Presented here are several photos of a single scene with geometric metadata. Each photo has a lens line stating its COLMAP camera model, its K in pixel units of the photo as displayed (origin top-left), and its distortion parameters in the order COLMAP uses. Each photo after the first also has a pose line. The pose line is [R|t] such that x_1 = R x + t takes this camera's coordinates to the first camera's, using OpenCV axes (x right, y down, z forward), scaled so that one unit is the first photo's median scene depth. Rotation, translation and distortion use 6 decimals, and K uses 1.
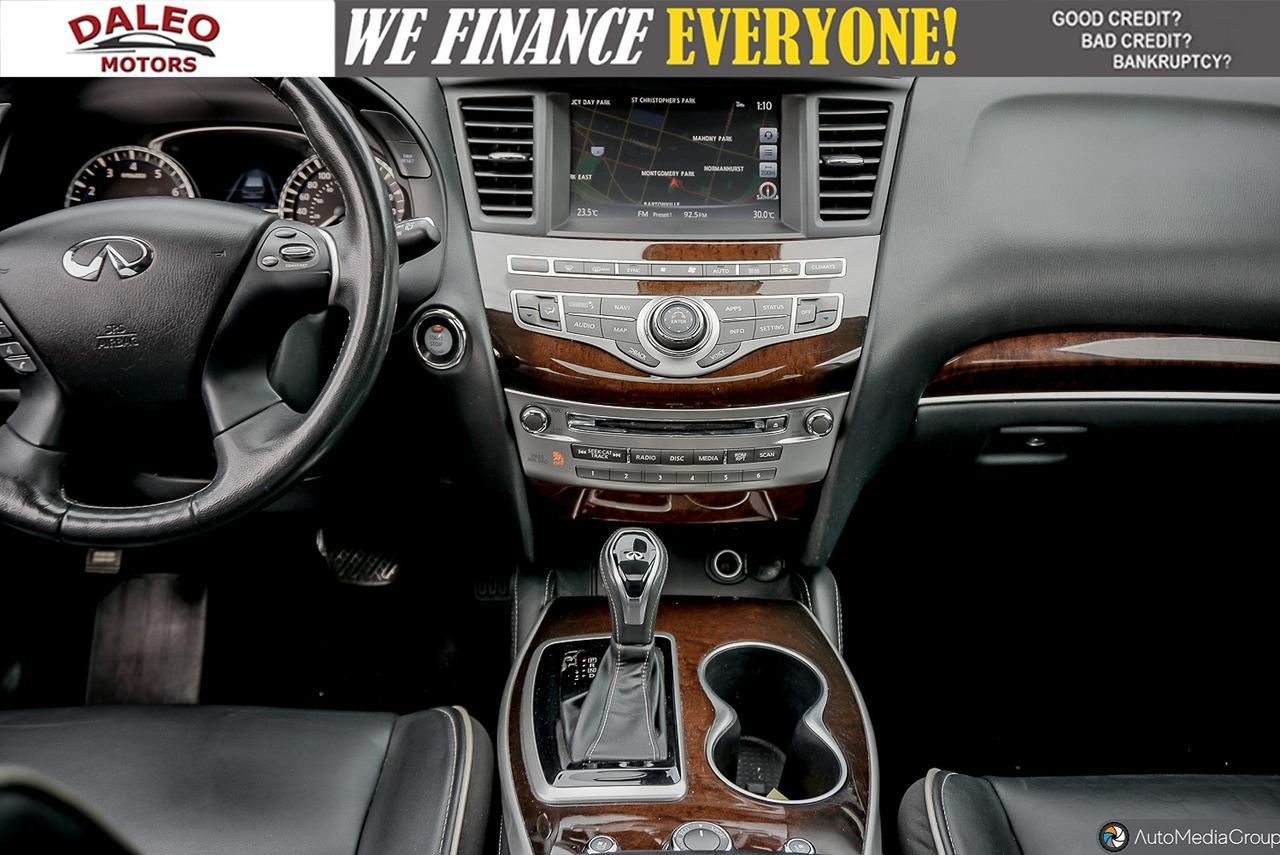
lens RADIAL K [[1349.8, 0, 640.0], [0, 1349.8, 427.5], [0, 0, 1]] dist [0.013494, 0.014540]
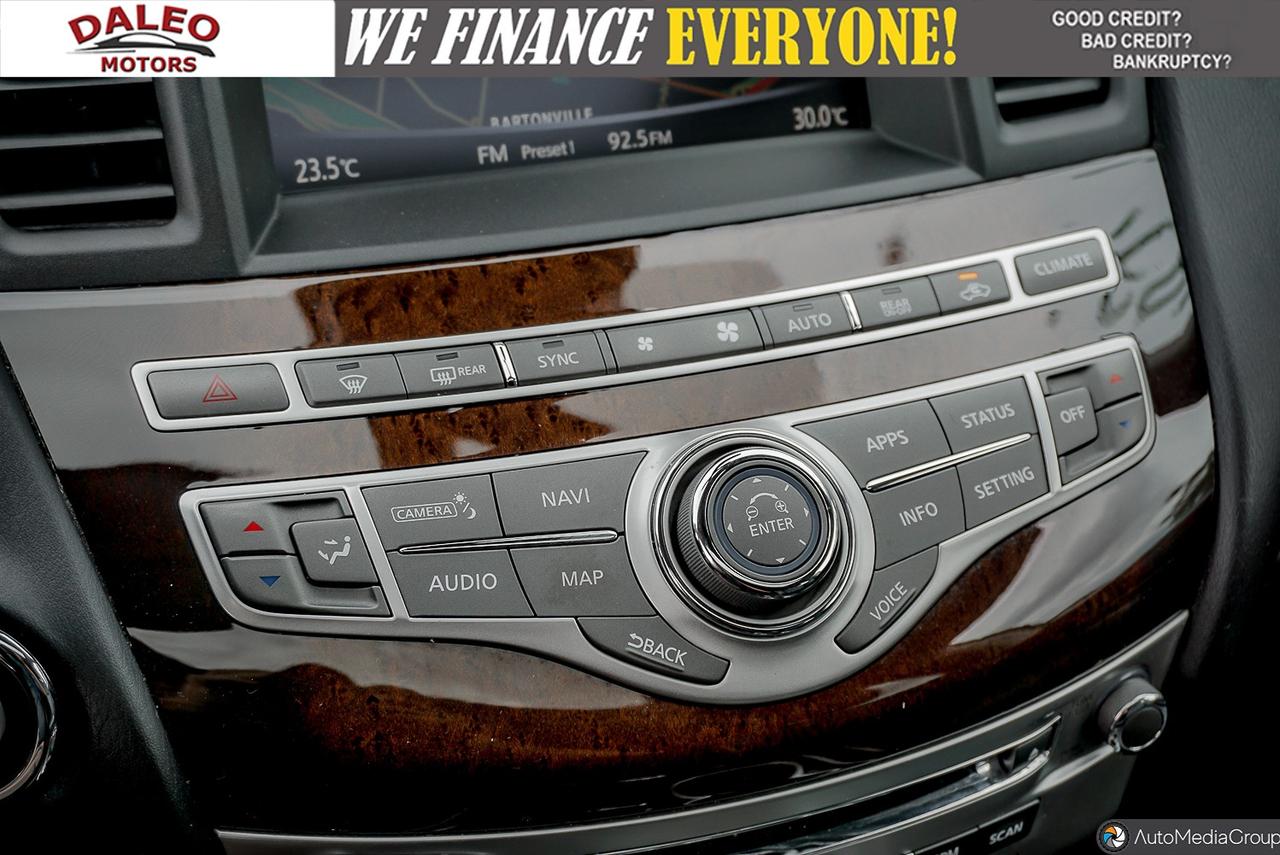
lens RADIAL K [[1849.8, 0, 640.0], [0, 1849.8, 427.5], [0, 0, 1]] dist [-0.002870, 0.034069]
pose [[0.934184, -0.161174, 0.318312, -0.125625], [0.131012, 0.984788, 0.114143, -0.146548], [-0.331867, -0.064928, 0.941089, 0.586217]]
